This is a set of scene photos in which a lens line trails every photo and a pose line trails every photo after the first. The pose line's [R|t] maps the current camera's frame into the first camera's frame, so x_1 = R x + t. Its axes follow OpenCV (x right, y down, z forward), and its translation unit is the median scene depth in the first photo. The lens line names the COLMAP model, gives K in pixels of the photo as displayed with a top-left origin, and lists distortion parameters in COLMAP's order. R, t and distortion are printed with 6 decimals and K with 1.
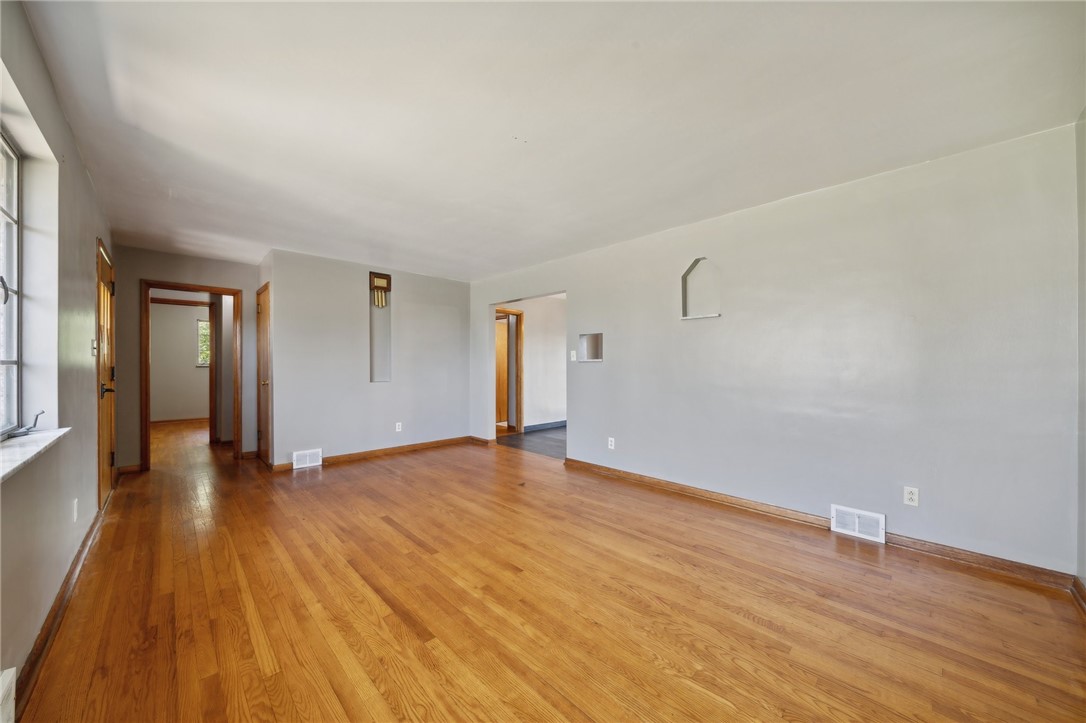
lens RADIAL K [[386.3, 0, 542.2], [0, 386.3, 365.1], [0, 0, 1]] dist [-0.000620, -0.000151]
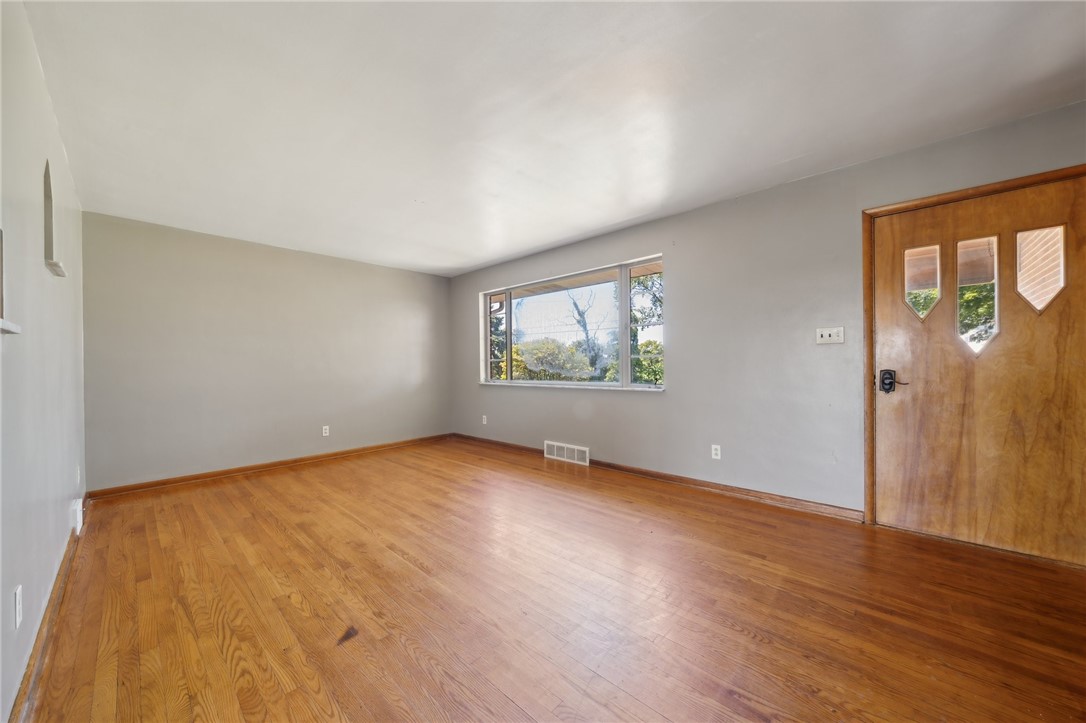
lens RADIAL K [[394.2, 0, 514.3], [0, 394.2, 365.3], [0, 0, 1]] dist [0.000329, 0.000223]
pose [[-0.999923, 0.011167, 0.005436, -0.283315], [0.011161, 0.999937, -0.001014, 0.019474], [-0.005447, -0.000953, -0.999985, 1.704503]]
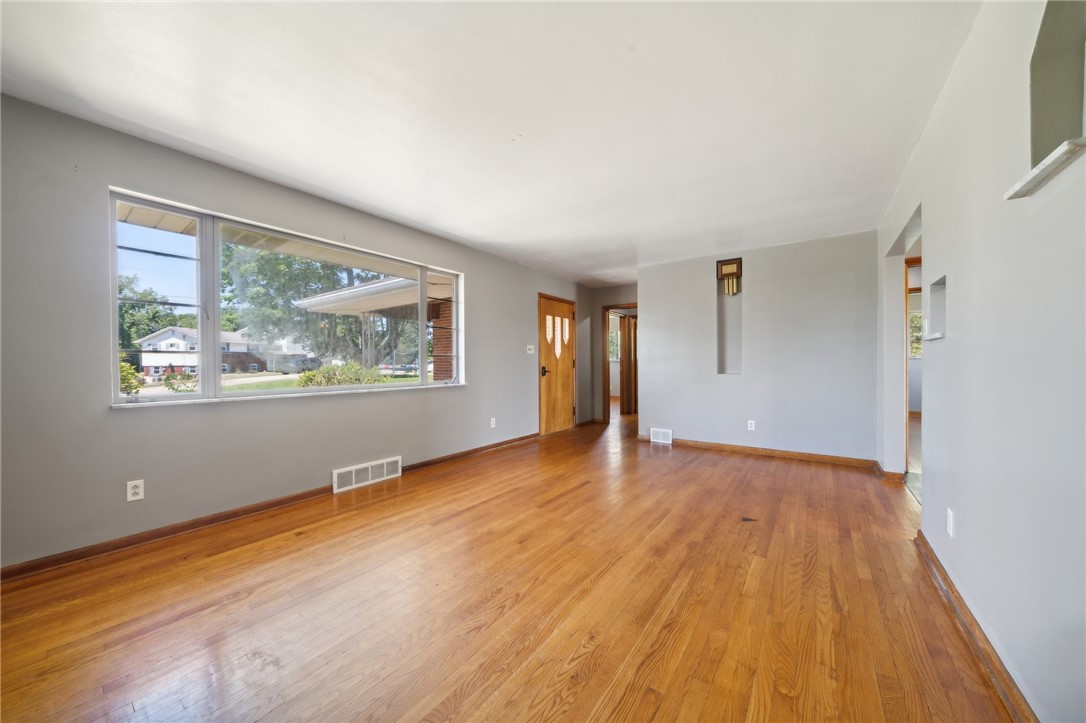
lens RADIAL K [[386.3, 0, 542.2], [0, 386.3, 365.1], [0, 0, 1]] dist [-0.000620, -0.000151]
pose [[0.168652, 0.003482, -0.985669, 0.693820], [0.006015, 0.999972, 0.004561, 0.023244], [0.985657, -0.006698, 0.168627, 0.607542]]
